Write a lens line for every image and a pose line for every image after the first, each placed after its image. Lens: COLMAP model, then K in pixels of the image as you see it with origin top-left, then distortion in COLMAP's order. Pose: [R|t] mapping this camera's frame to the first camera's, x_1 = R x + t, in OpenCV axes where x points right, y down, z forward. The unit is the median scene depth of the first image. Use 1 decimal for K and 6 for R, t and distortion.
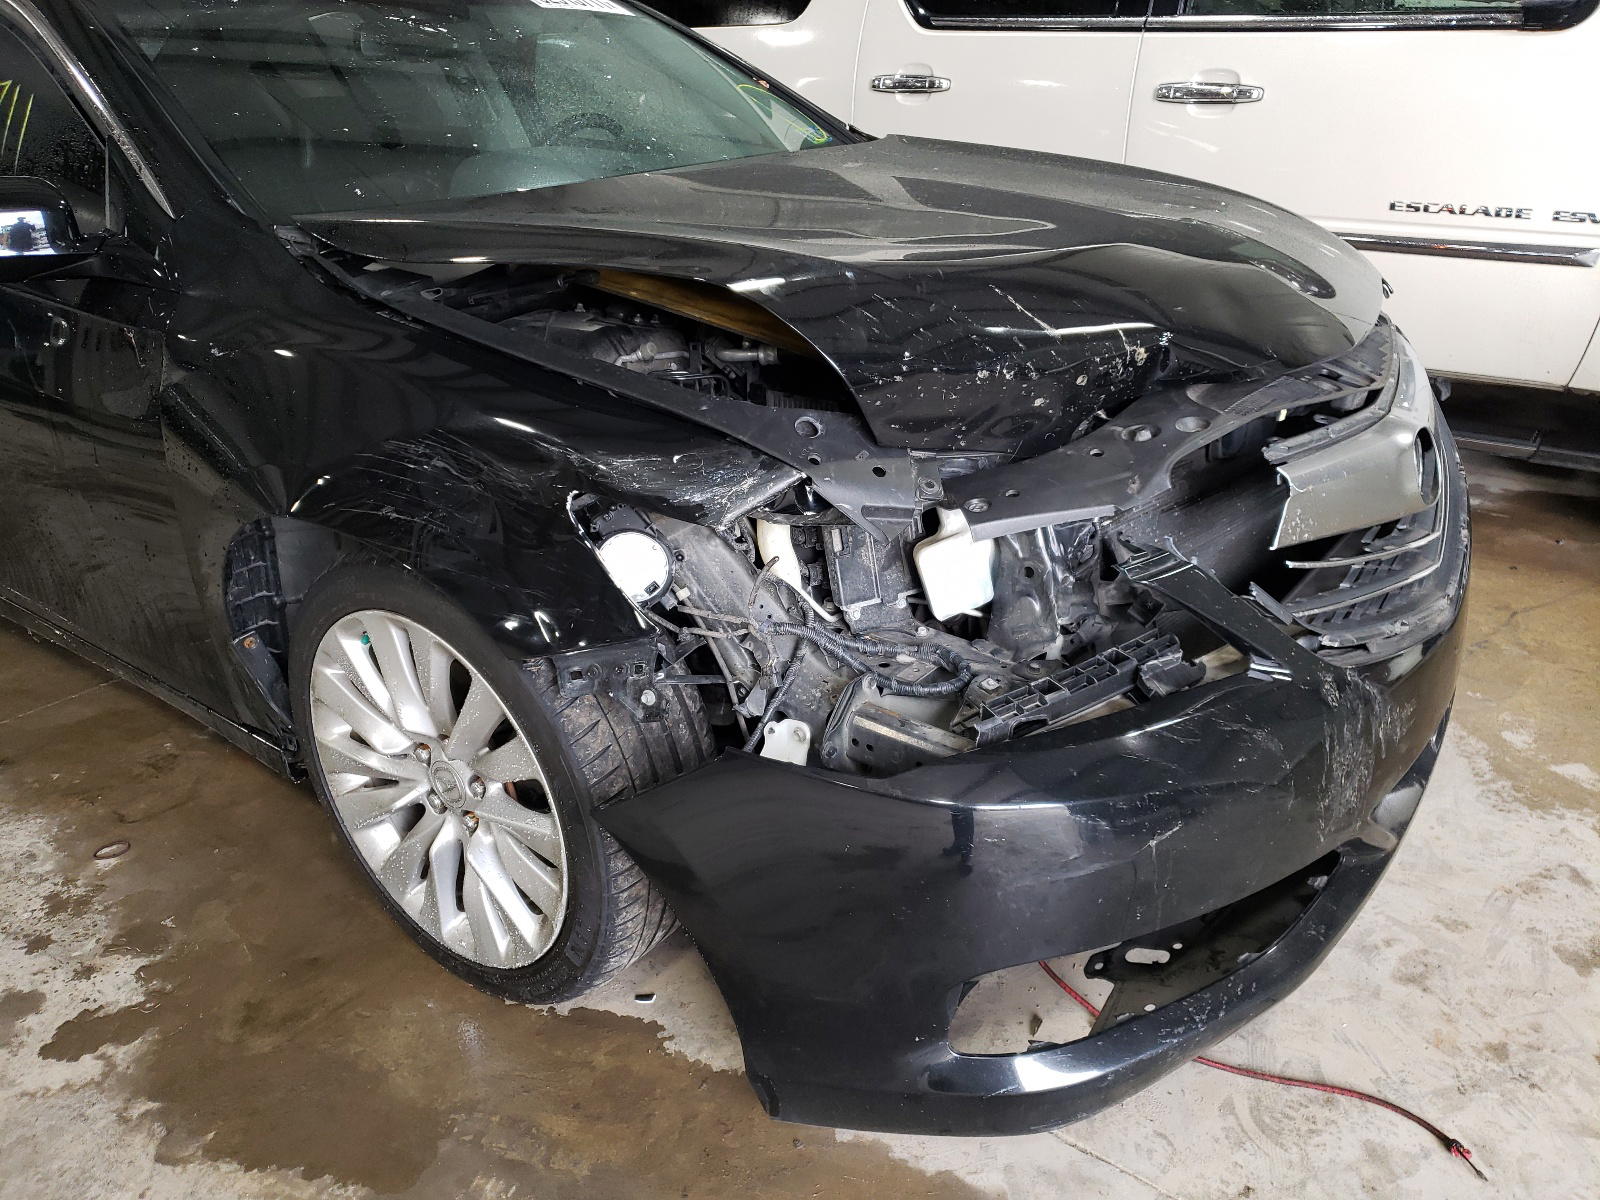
lens RADIAL K [[1195.7, 0, 798.9], [0, 1195.7, 654.3], [0, 0, 1]] dist [0.050399, -0.000148]
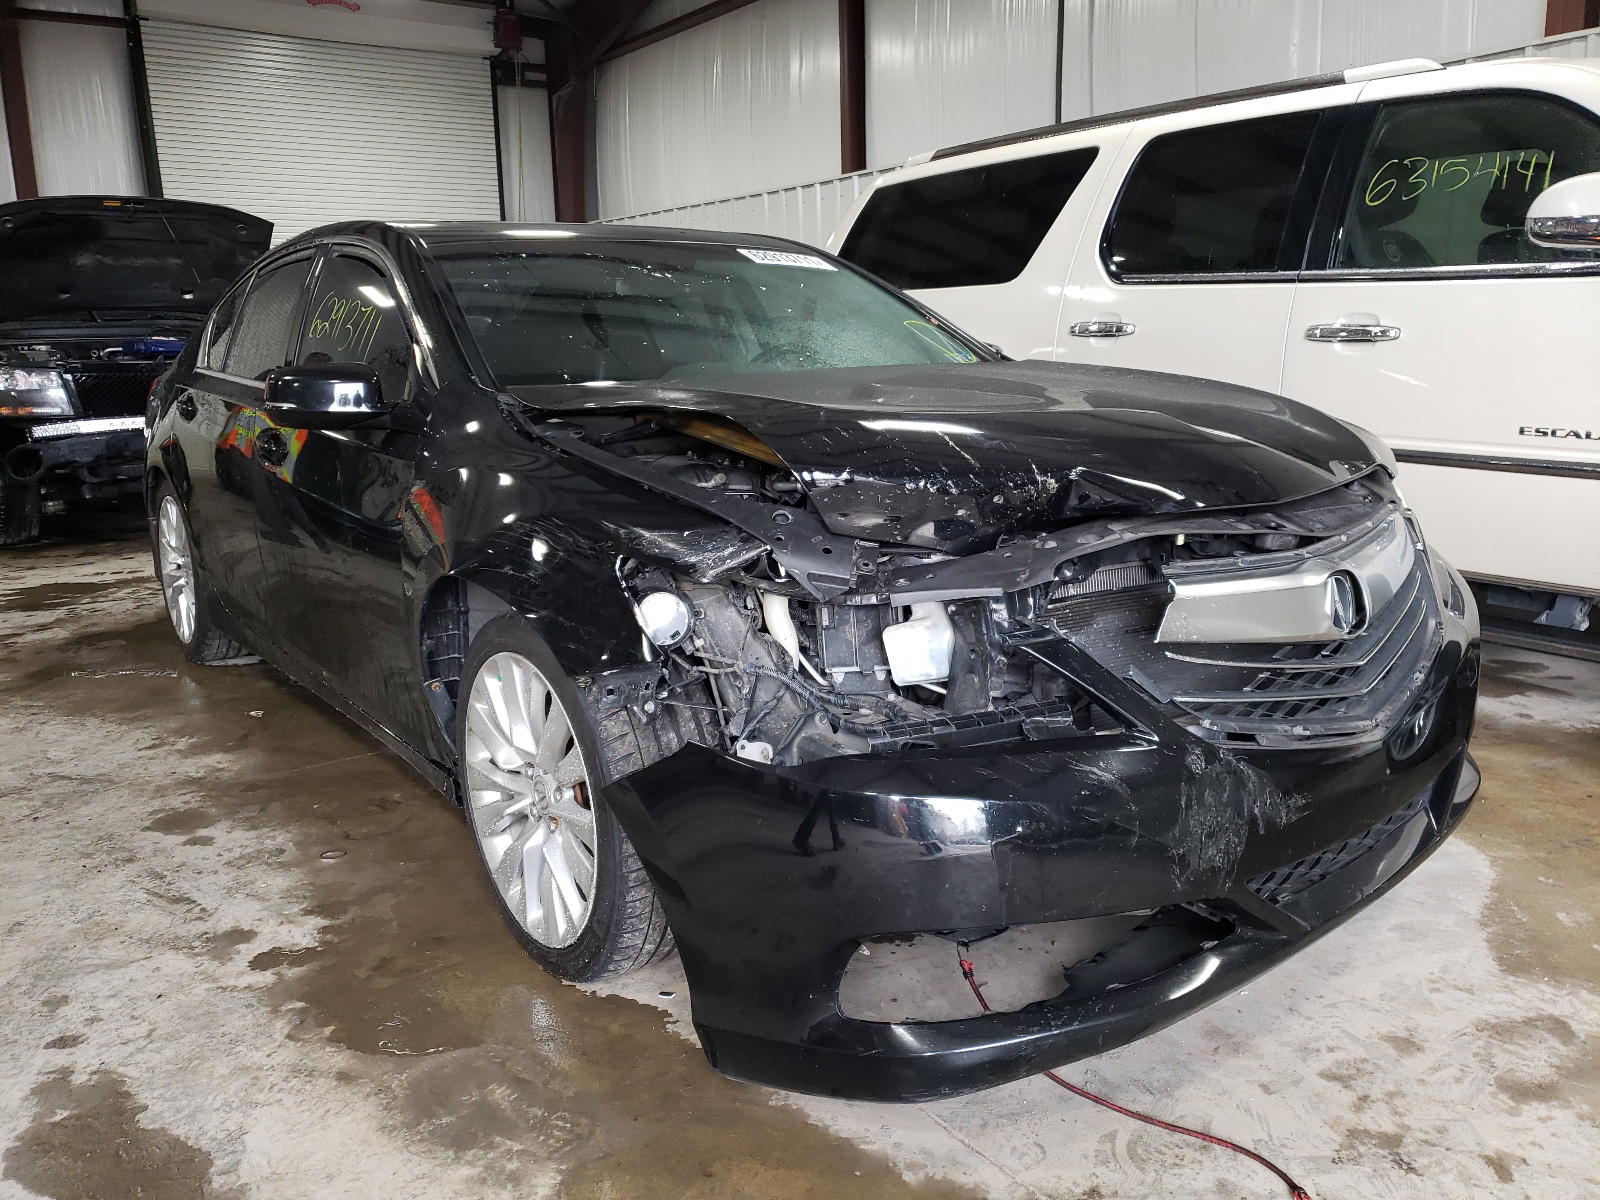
lens RADIAL K [[1195.7, 0, 798.9], [0, 1195.7, 654.3], [0, 0, 1]] dist [0.050399, -0.000148]
pose [[0.964335, 0.076966, -0.253246, 0.328270], [-0.124533, 0.976206, -0.177522, 0.173448], [0.233557, 0.202728, 0.950974, -0.223815]]
